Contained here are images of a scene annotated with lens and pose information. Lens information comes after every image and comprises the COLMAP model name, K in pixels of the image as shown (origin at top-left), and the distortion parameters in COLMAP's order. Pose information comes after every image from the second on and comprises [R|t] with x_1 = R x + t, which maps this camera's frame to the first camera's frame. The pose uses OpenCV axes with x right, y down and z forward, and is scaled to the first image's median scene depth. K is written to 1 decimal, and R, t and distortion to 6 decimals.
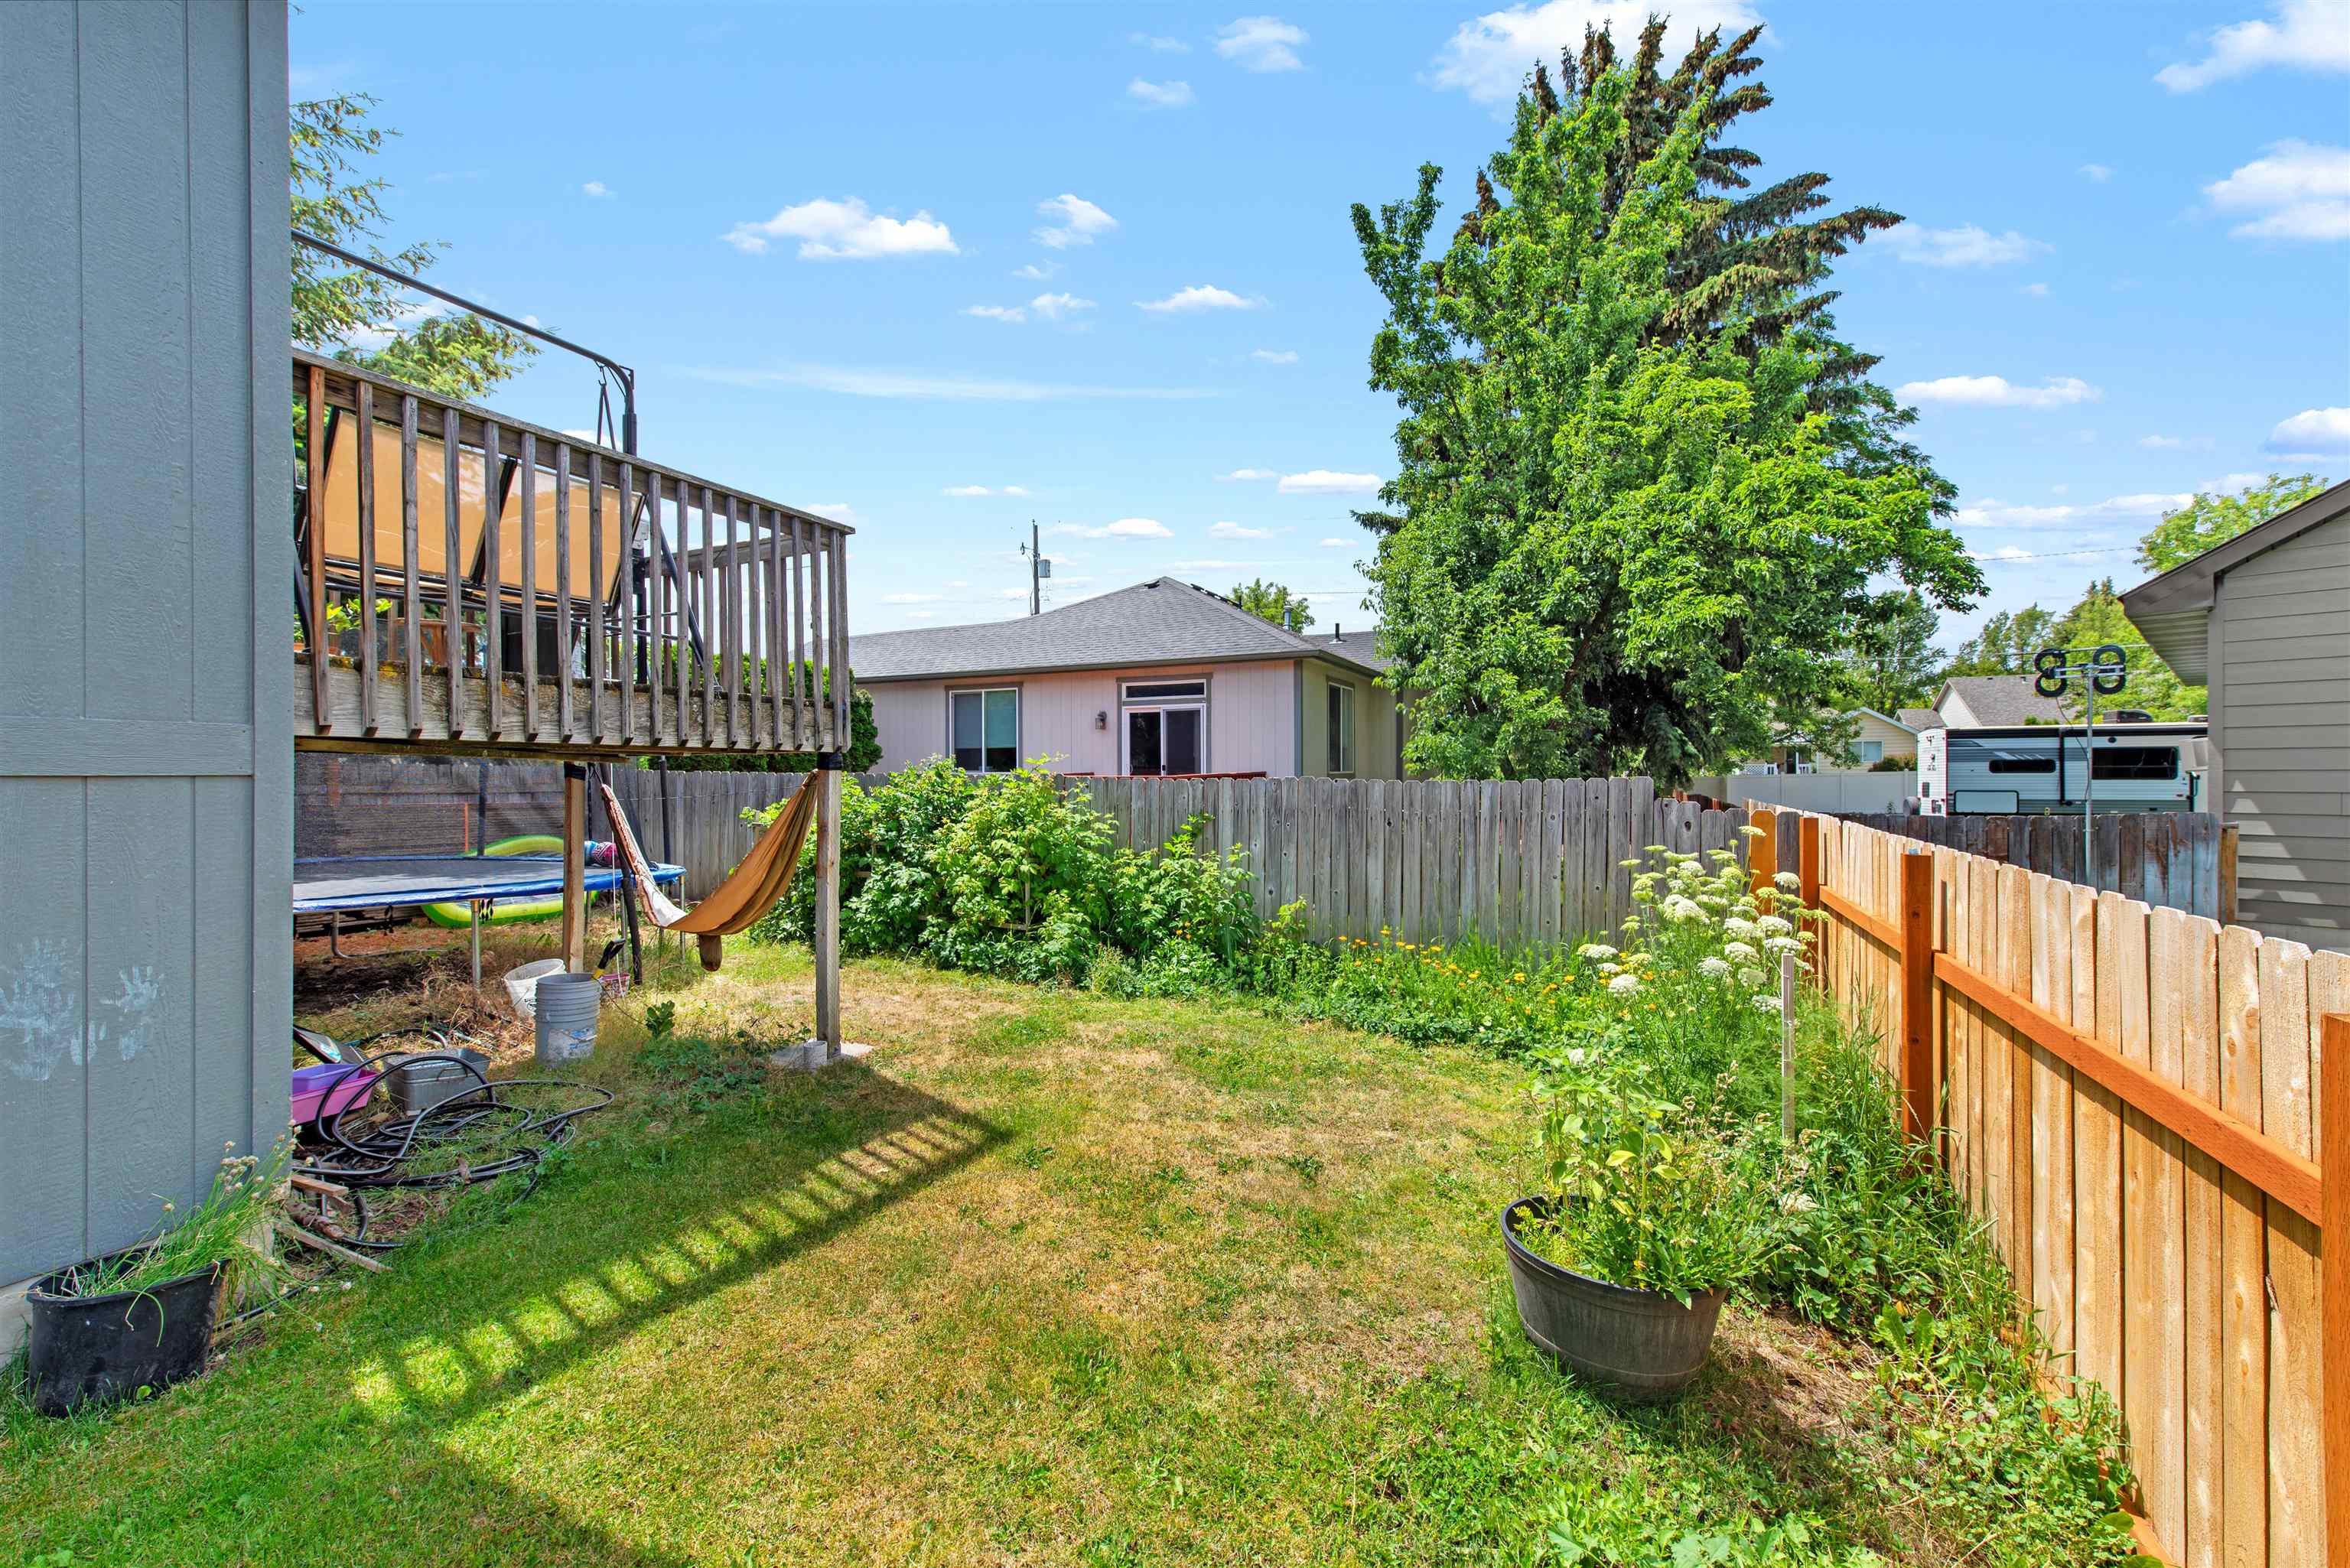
lens RADIAL K [[944.4, 0, 1188.0], [0, 944.4, 777.4], [0, 0, 1]] dist [-0.000697, 0.000046]
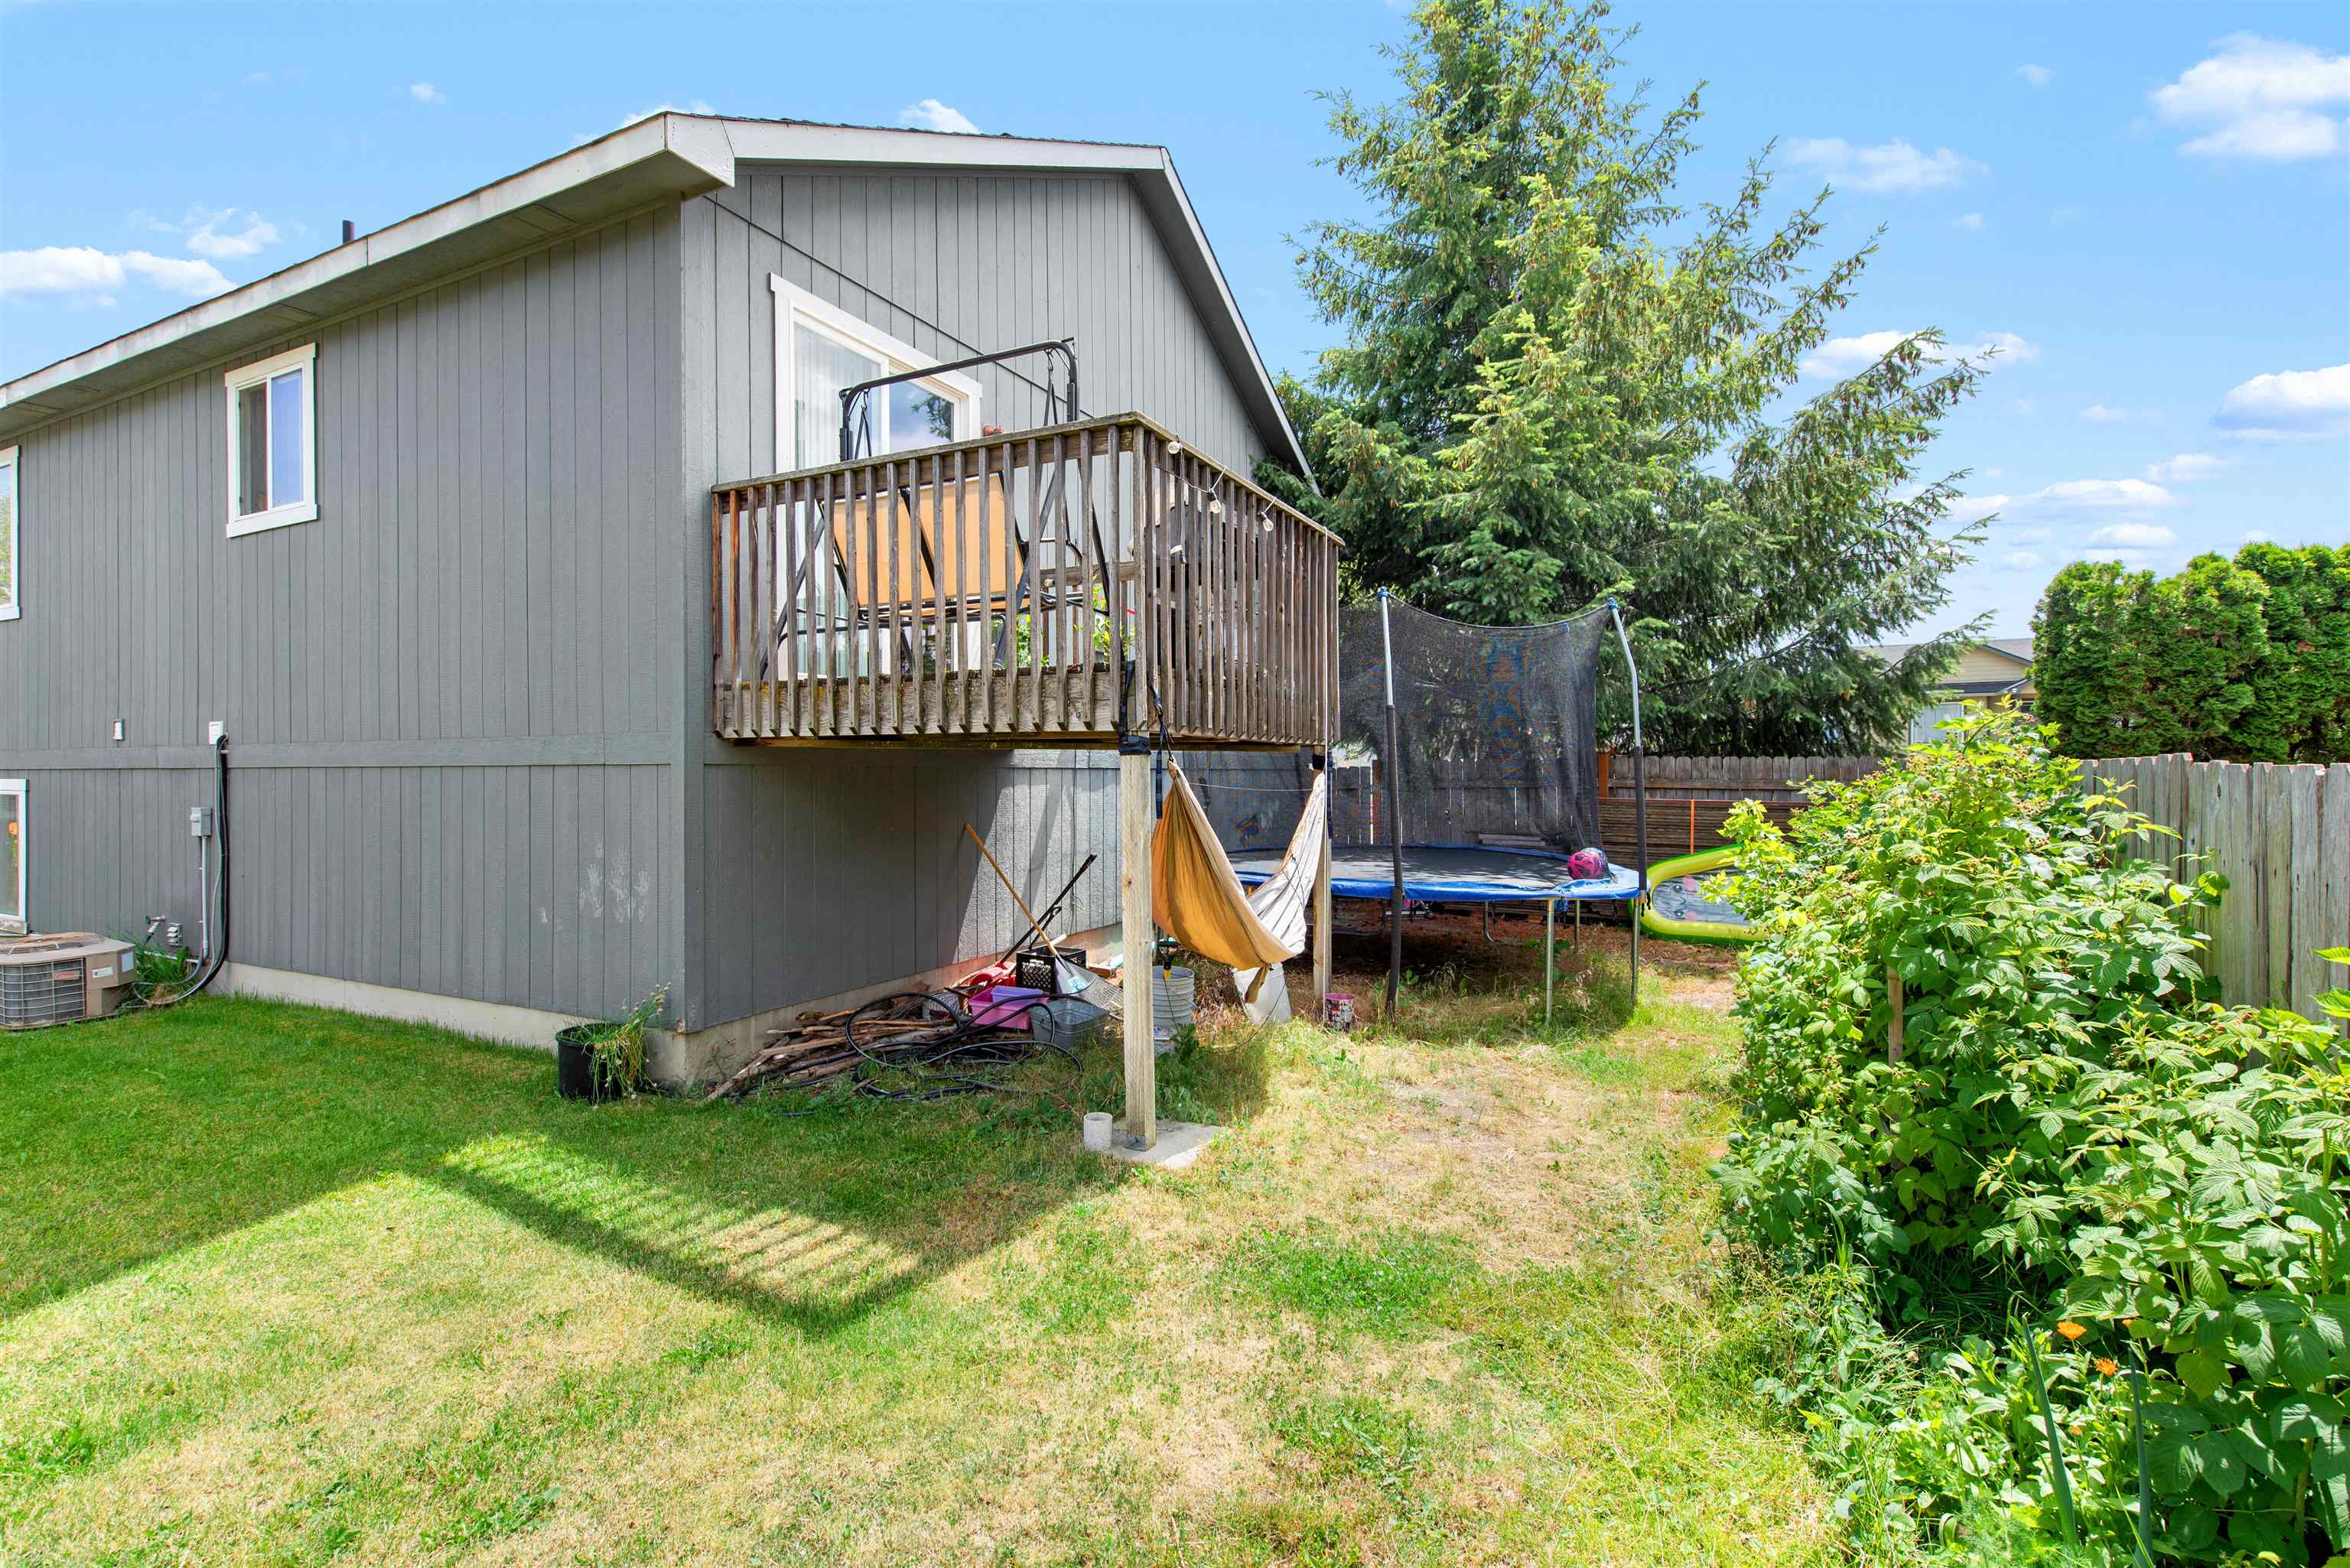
lens RADIAL K [[1062.2, 0, 1191.2], [0, 1062.2, 764.8], [0, 0, 1]] dist [0.016394, -0.000211]
pose [[-0.051367, -0.008614, -0.998643, 0.207002], [0.001763, 0.999960, -0.008716, 0.003489], [0.998678, -0.002208, -0.051350, 0.513529]]
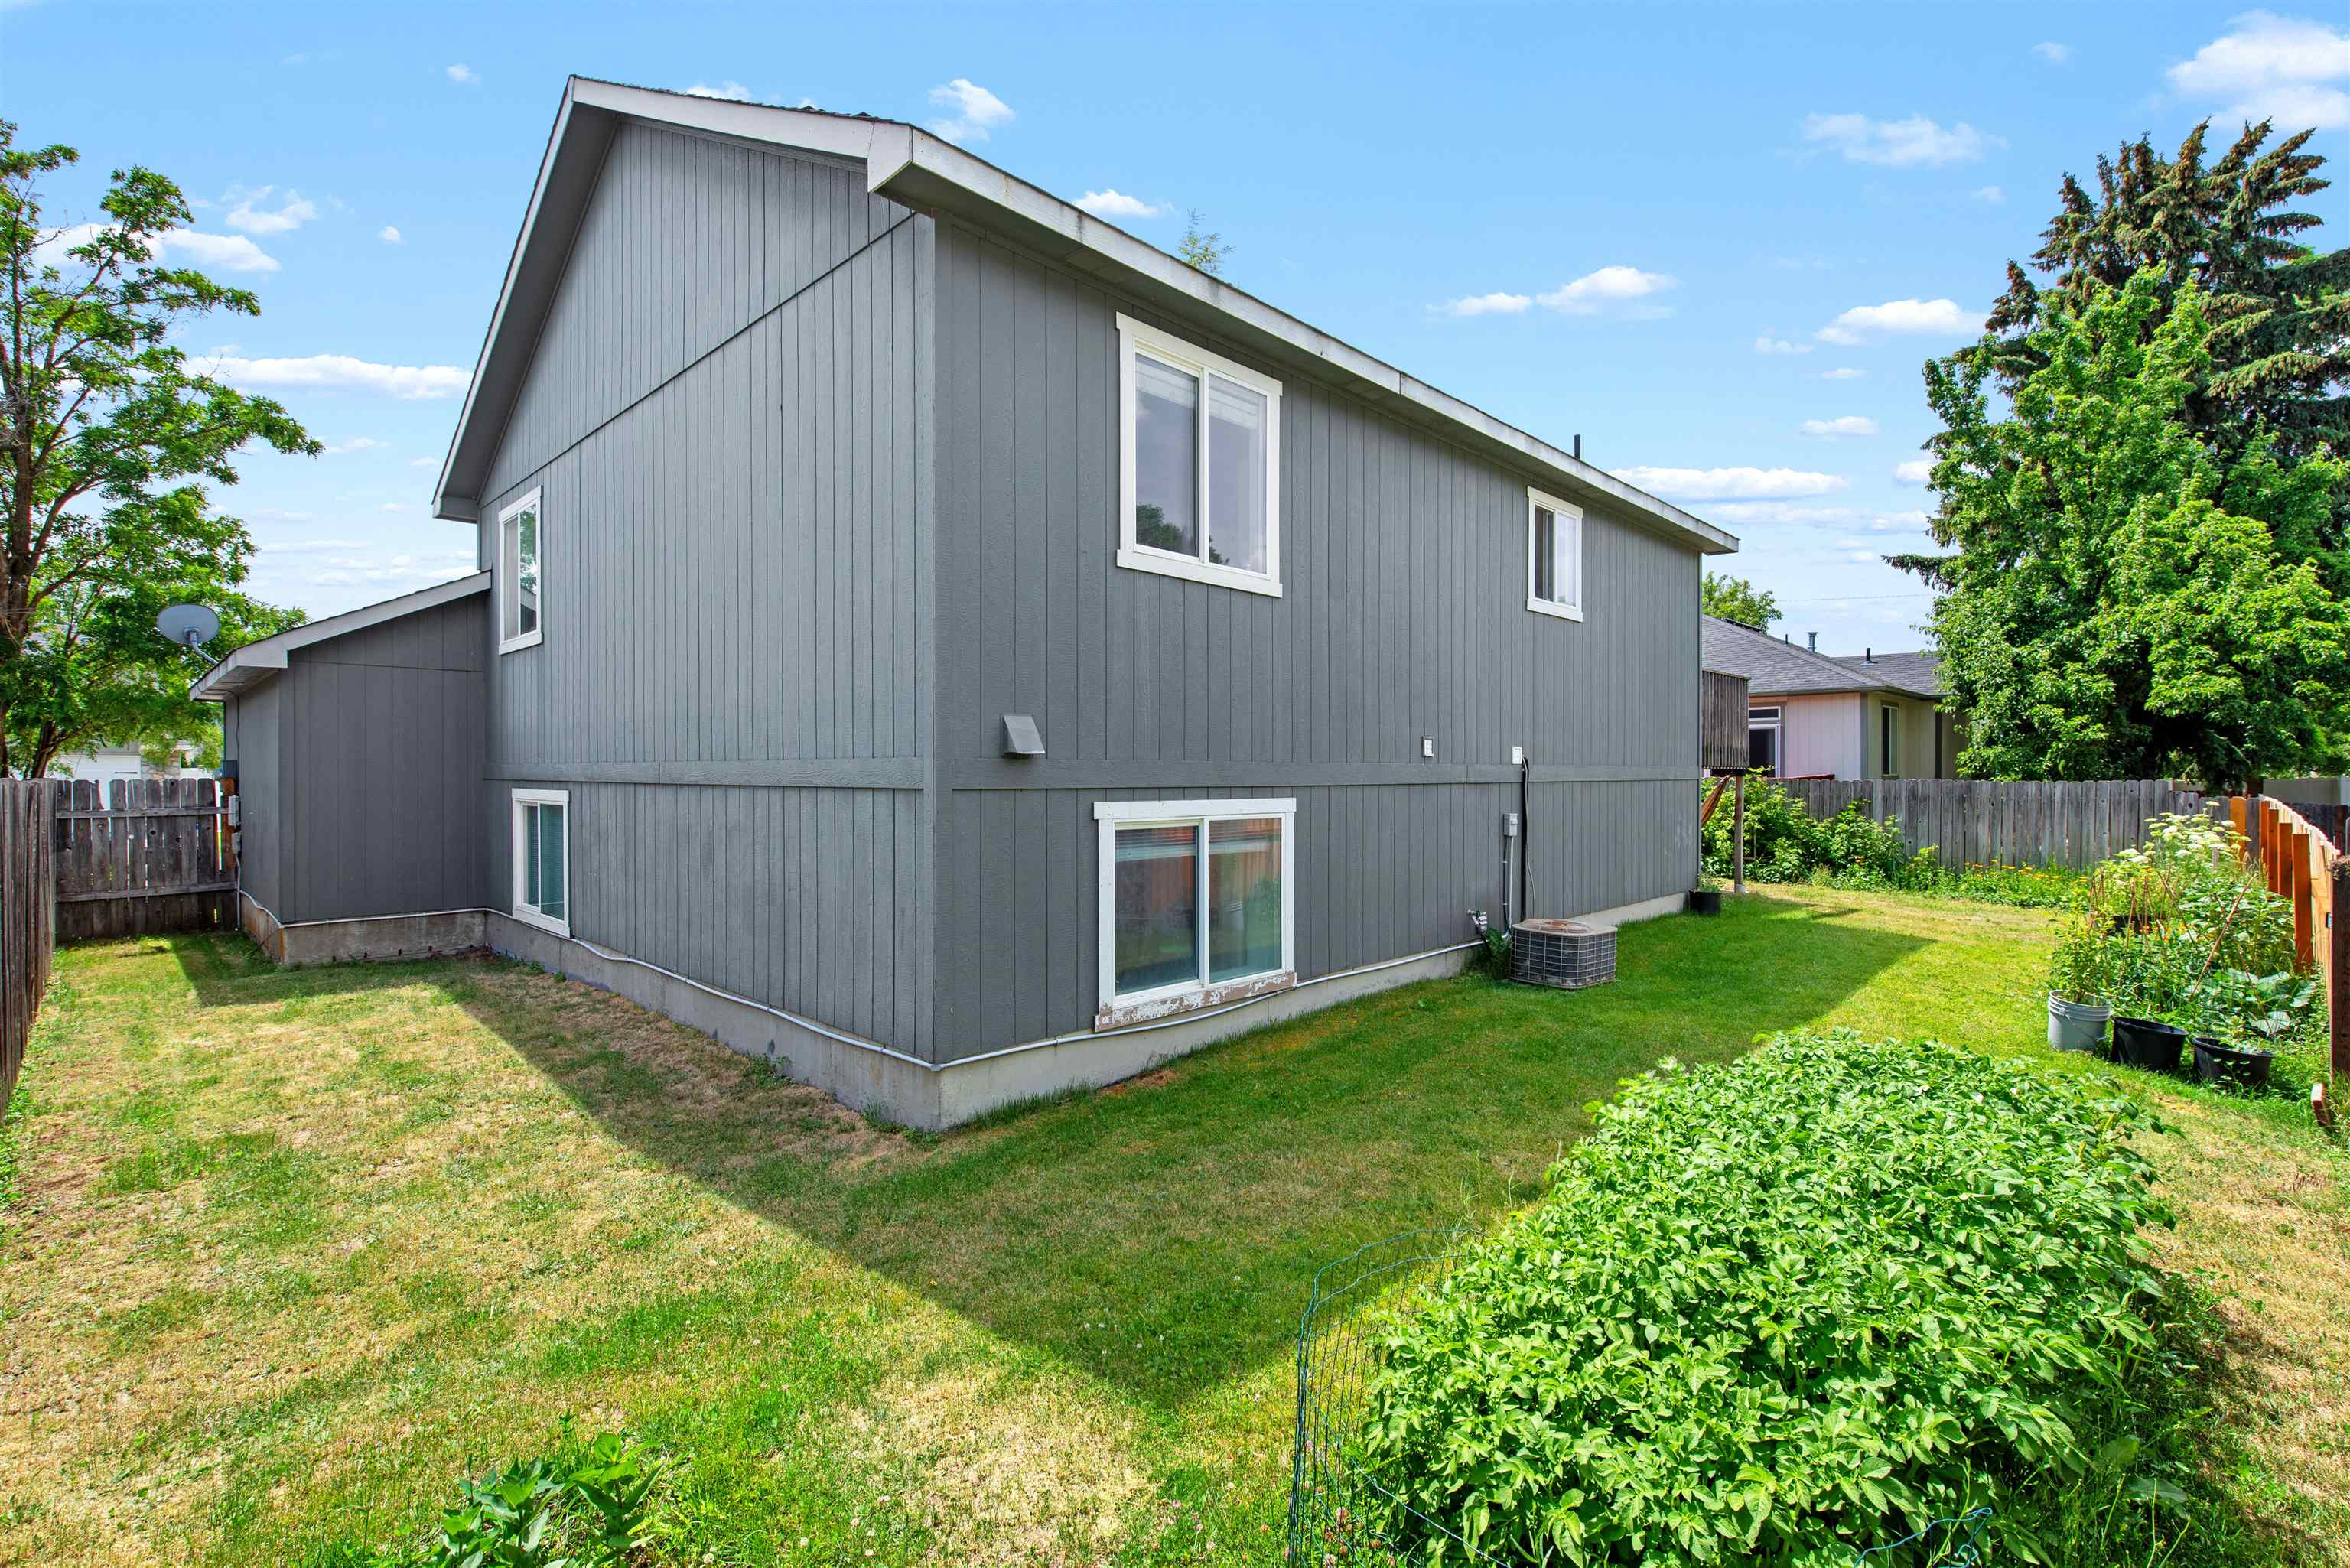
lens RADIAL K [[1042.0, 0, 1124.2], [0, 1042.0, 752.1], [0, 0, 1]] dist [-0.008621, -0.000426]
pose [[0.929004, 0.001600, -0.370067, -0.384619], [-0.007310, 0.999875, -0.014027, -0.011084], [0.369998, 0.015737, 0.928899, -0.953861]]
